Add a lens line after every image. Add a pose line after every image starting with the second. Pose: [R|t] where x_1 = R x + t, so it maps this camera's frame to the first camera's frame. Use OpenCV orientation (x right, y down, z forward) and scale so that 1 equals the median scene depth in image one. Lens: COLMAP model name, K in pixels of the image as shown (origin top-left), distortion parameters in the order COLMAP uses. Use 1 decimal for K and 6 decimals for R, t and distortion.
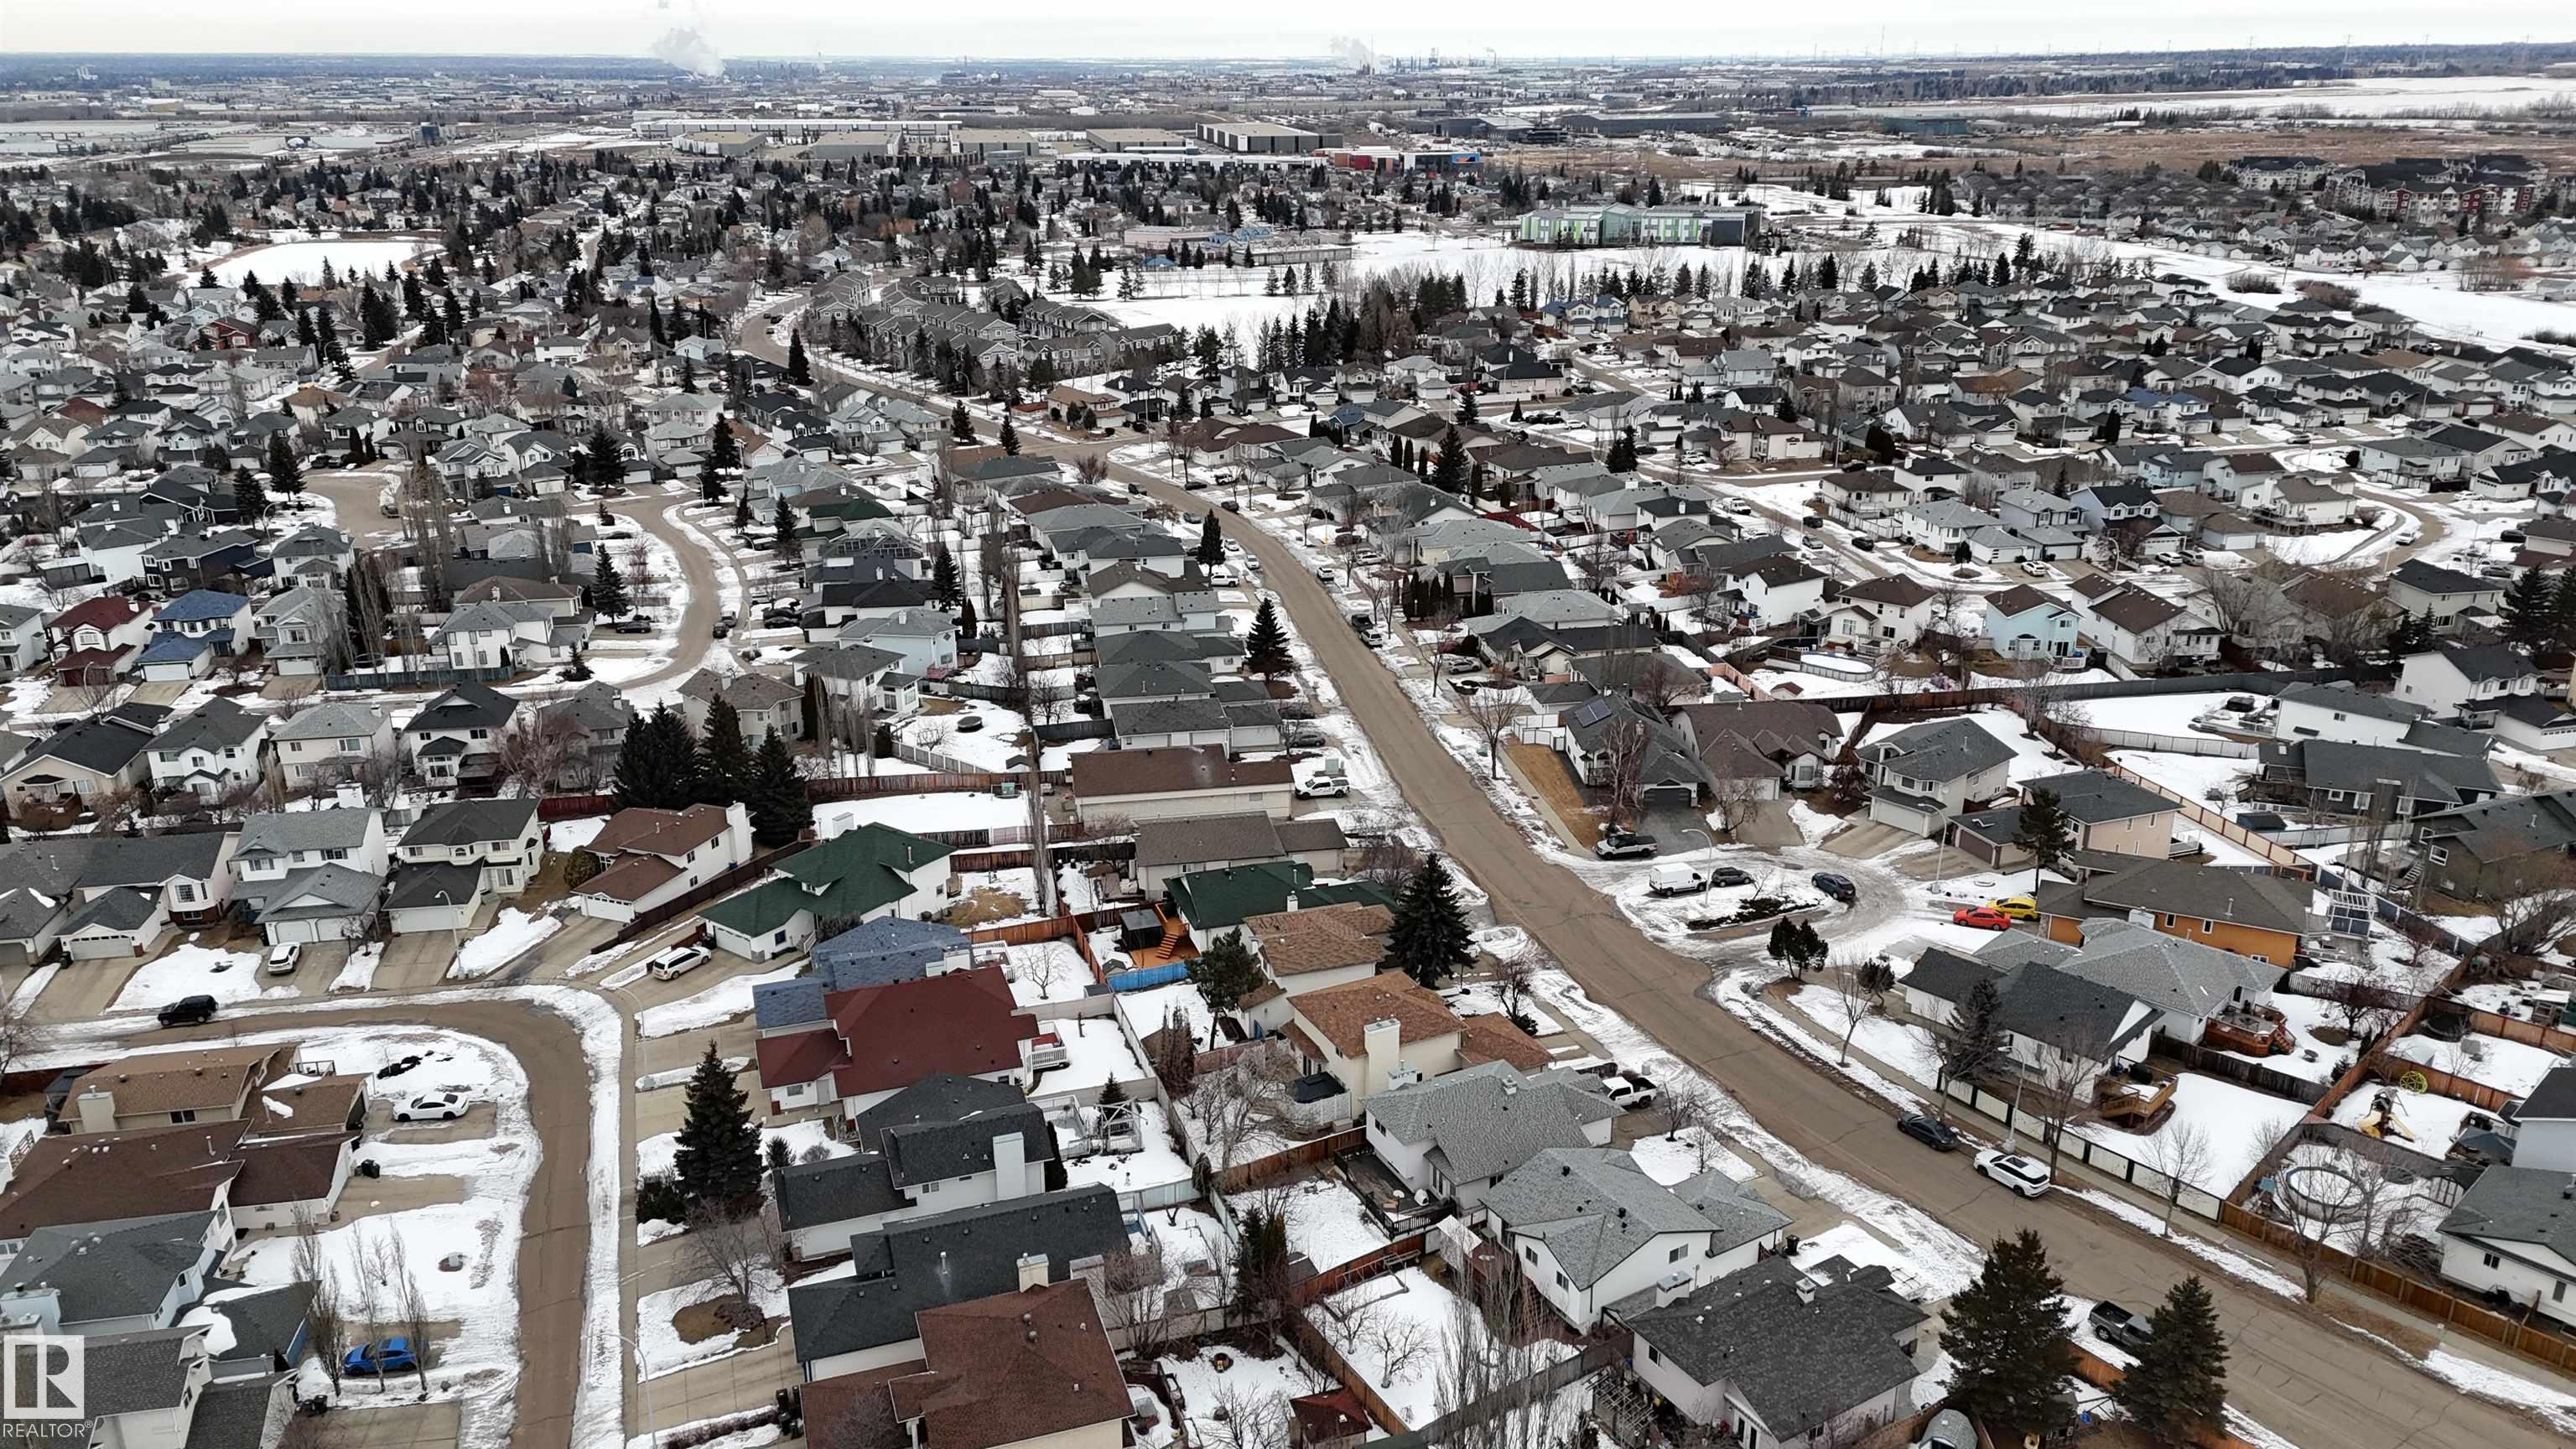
lens RADIAL K [[1874.2, 0, 1288.0], [0, 1874.2, 724.5], [0, 0, 1]] dist [0.091016, -0.080404]
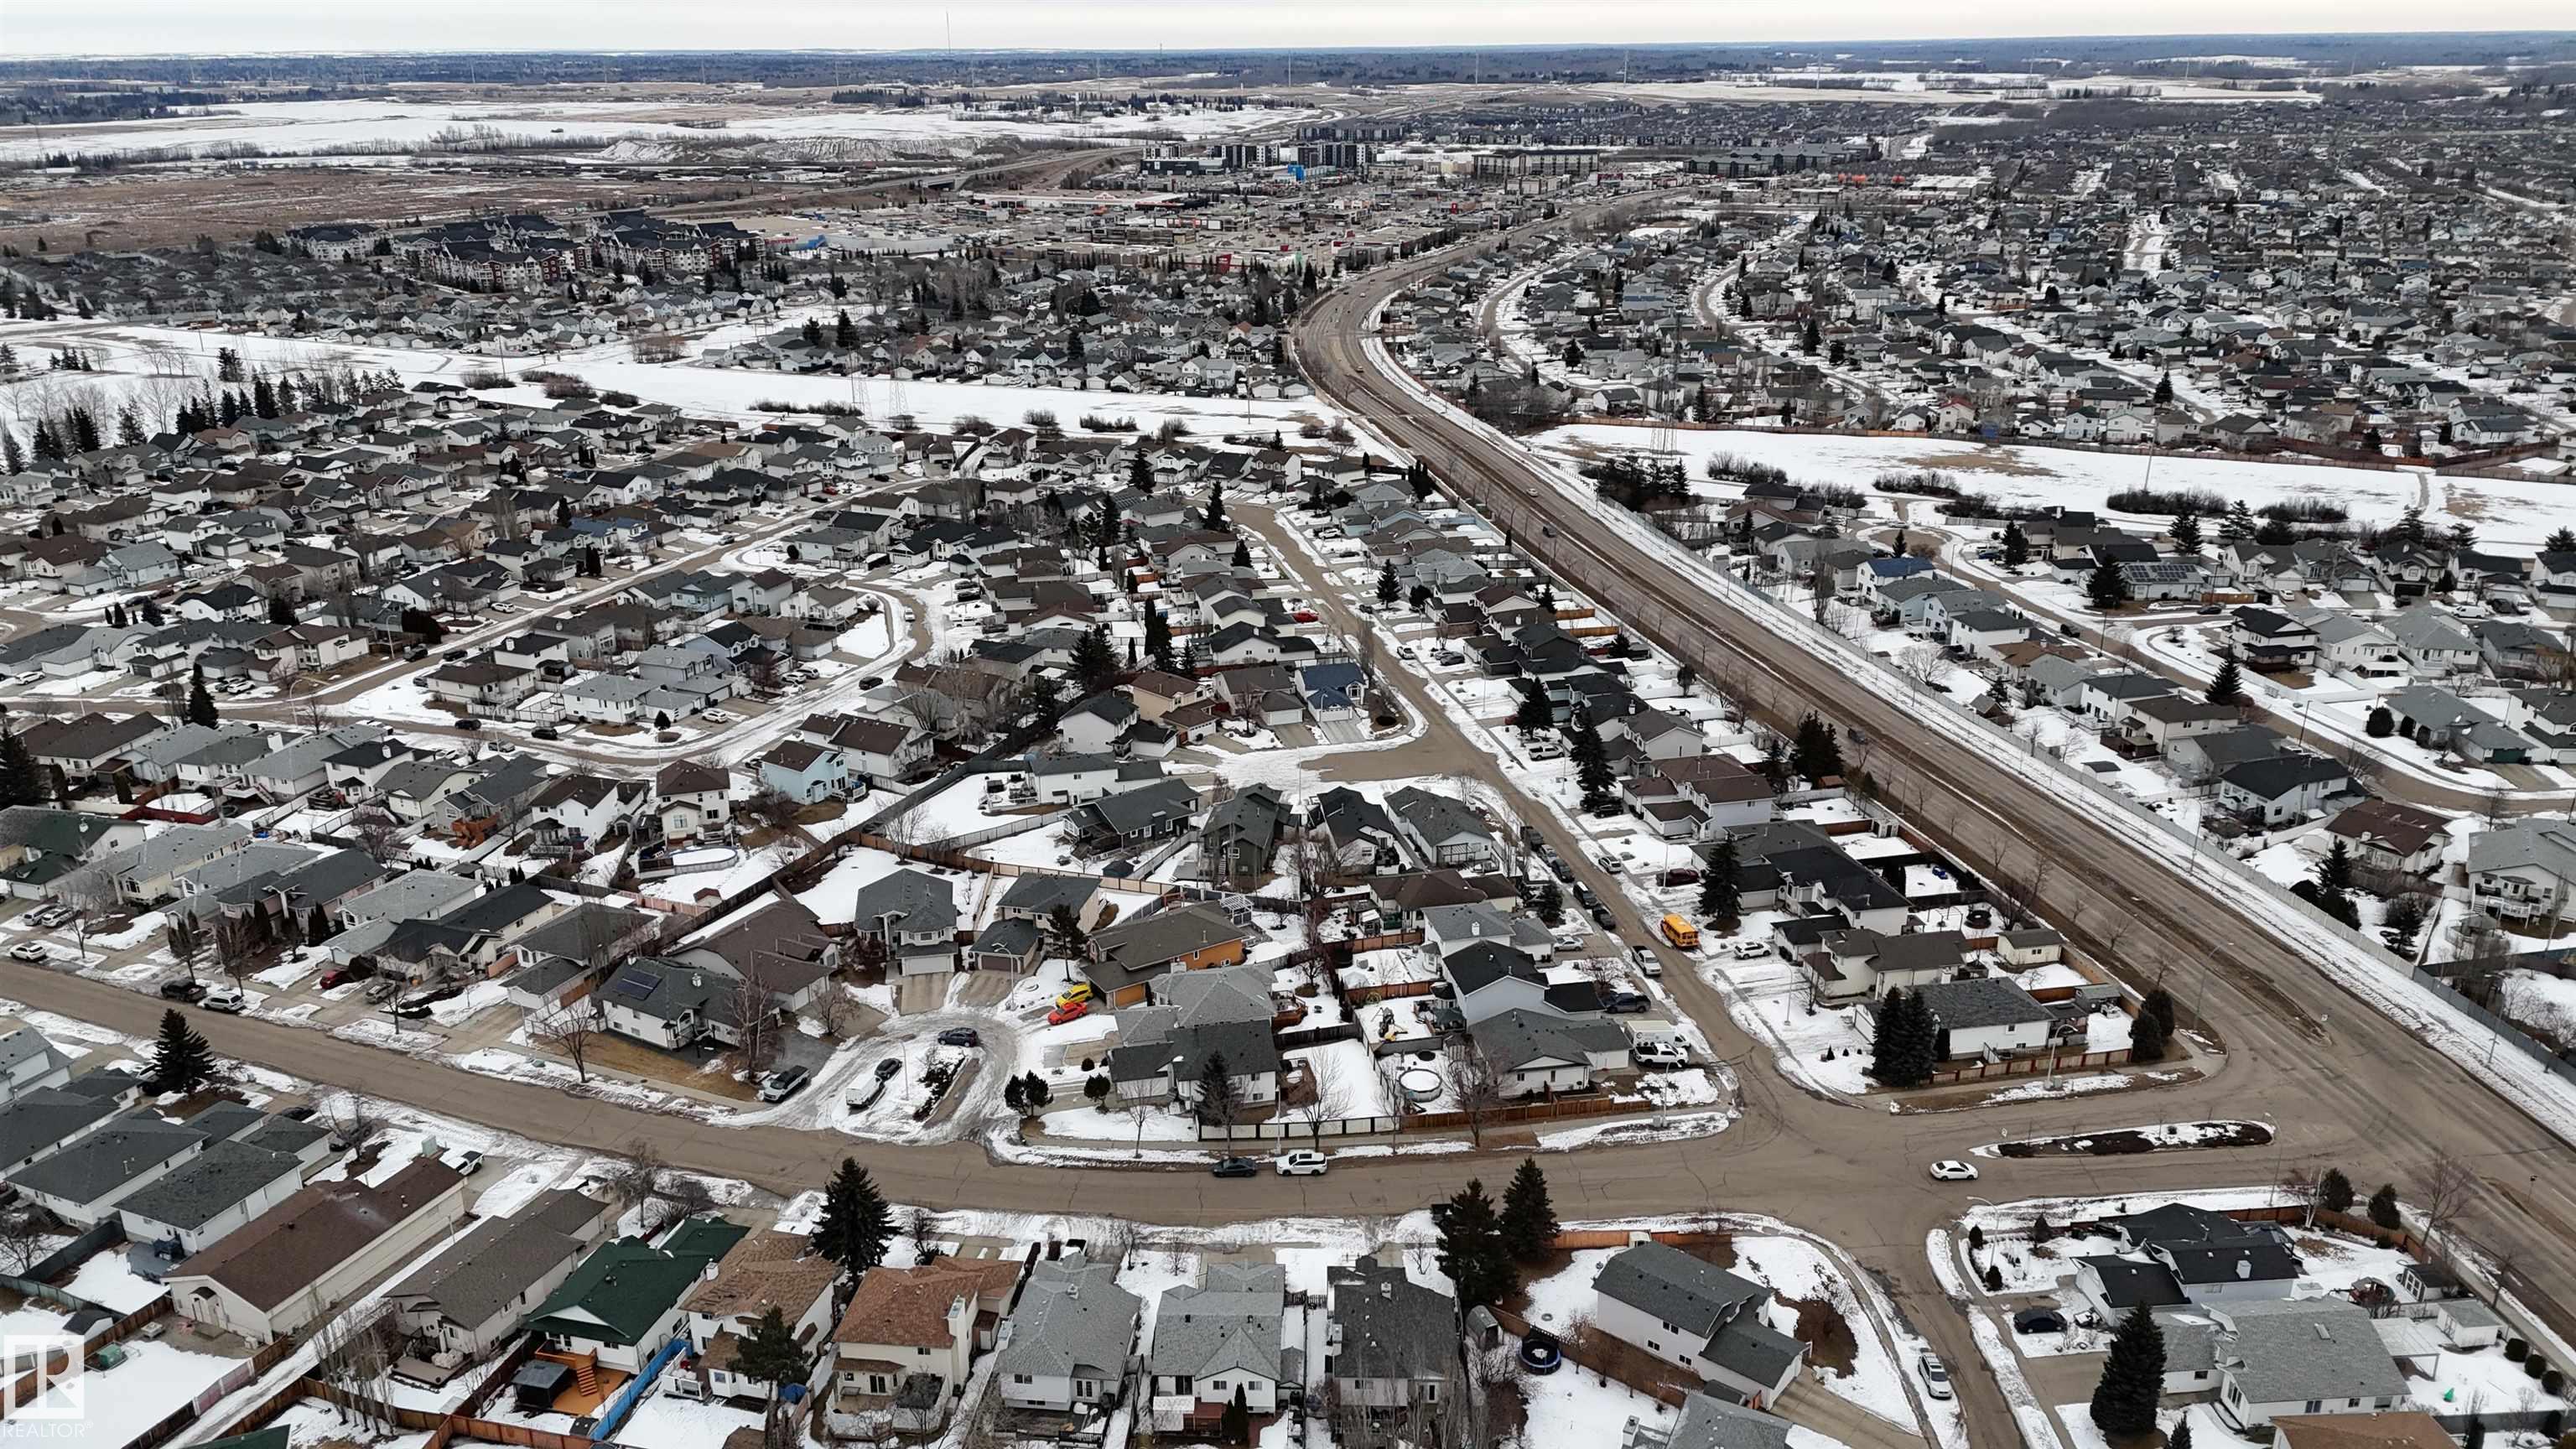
lens RADIAL K [[1874.2, 0, 1288.0], [0, 1874.2, 724.5], [0, 0, 1]] dist [0.091016, -0.080404]
pose [[0.541246, -0.283775, 0.791533, -0.377128], [0.283117, 0.947872, 0.146231, -0.168070], [-0.791769, 0.144950, 0.593373, 0.047916]]
